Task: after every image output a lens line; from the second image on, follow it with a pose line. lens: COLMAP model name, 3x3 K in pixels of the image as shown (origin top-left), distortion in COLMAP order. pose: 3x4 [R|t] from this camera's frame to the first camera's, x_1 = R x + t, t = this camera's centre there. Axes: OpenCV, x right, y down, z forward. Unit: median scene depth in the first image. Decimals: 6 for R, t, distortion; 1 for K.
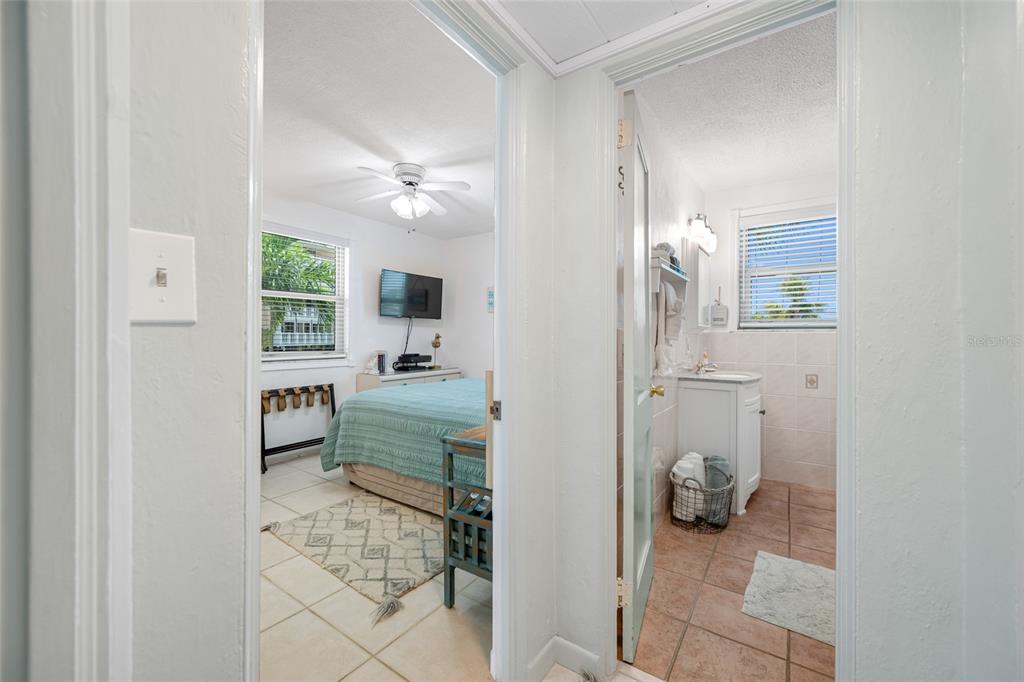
lens RADIAL K [[412.1, 0, 523.8], [0, 412.1, 326.2], [0, 0, 1]] dist [0.000224, -0.000102]
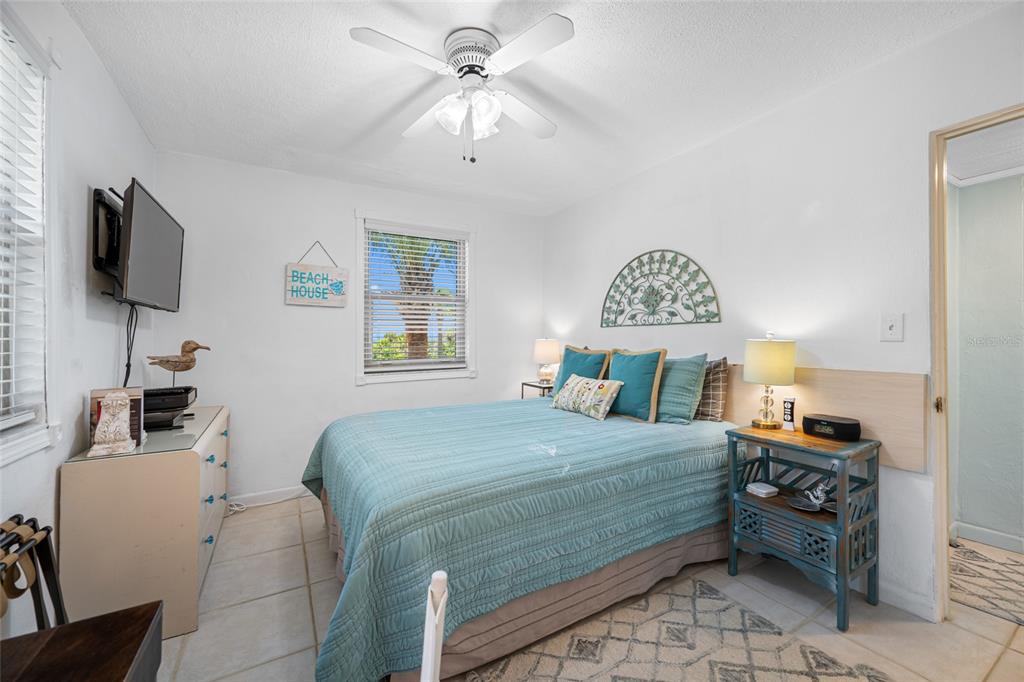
lens RADIAL K [[396.0, 0, 510.8], [0, 396.0, 354.6], [0, 0, 1]] dist [-0.008272, 0.000532]
pose [[0.439125, -0.044970, 0.897300, -0.692673], [-0.015514, 0.998218, 0.057620, 0.000005], [-0.898292, -0.039223, 0.437645, 0.698453]]
